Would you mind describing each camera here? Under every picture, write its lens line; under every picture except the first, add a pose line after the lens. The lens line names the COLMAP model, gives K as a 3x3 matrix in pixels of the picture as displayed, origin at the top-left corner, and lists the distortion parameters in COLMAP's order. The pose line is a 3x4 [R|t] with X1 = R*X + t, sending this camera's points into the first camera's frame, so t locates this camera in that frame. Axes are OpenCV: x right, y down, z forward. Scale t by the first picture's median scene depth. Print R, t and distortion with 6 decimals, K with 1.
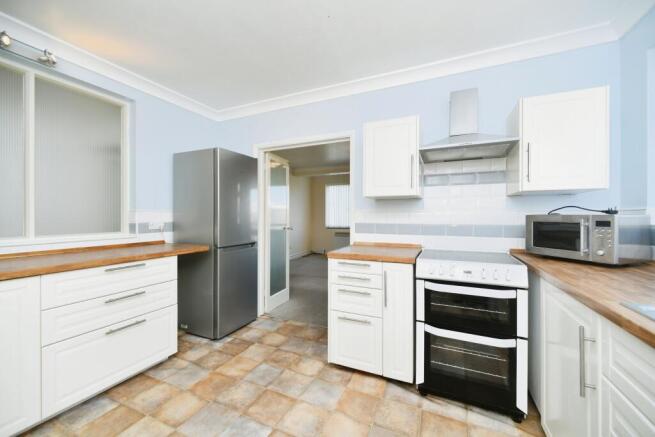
lens RADIAL K [[269.1, 0, 315.9], [0, 269.1, 213.4], [0, 0, 1]] dist [0.003080, -0.000888]
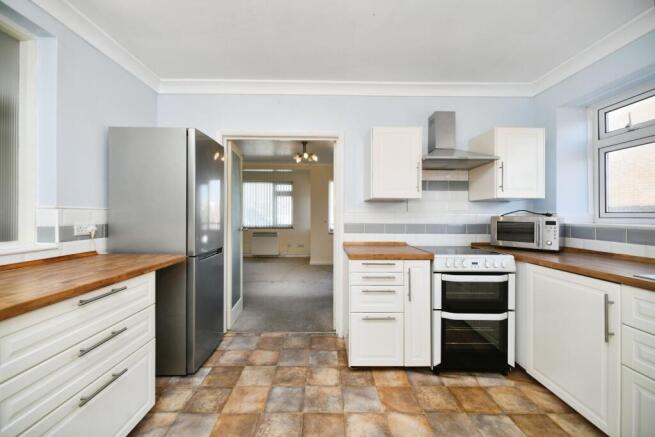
lens RADIAL K [[269.1, 0, 326.4], [0, 269.1, 213.4], [0, 0, 1]] dist [0.003080, -0.000888]
pose [[0.896885, 0.007593, 0.442198, -0.482584], [-0.009273, 0.999956, 0.001637, -0.003163], [-0.442166, -0.005569, 0.896916, 0.171679]]
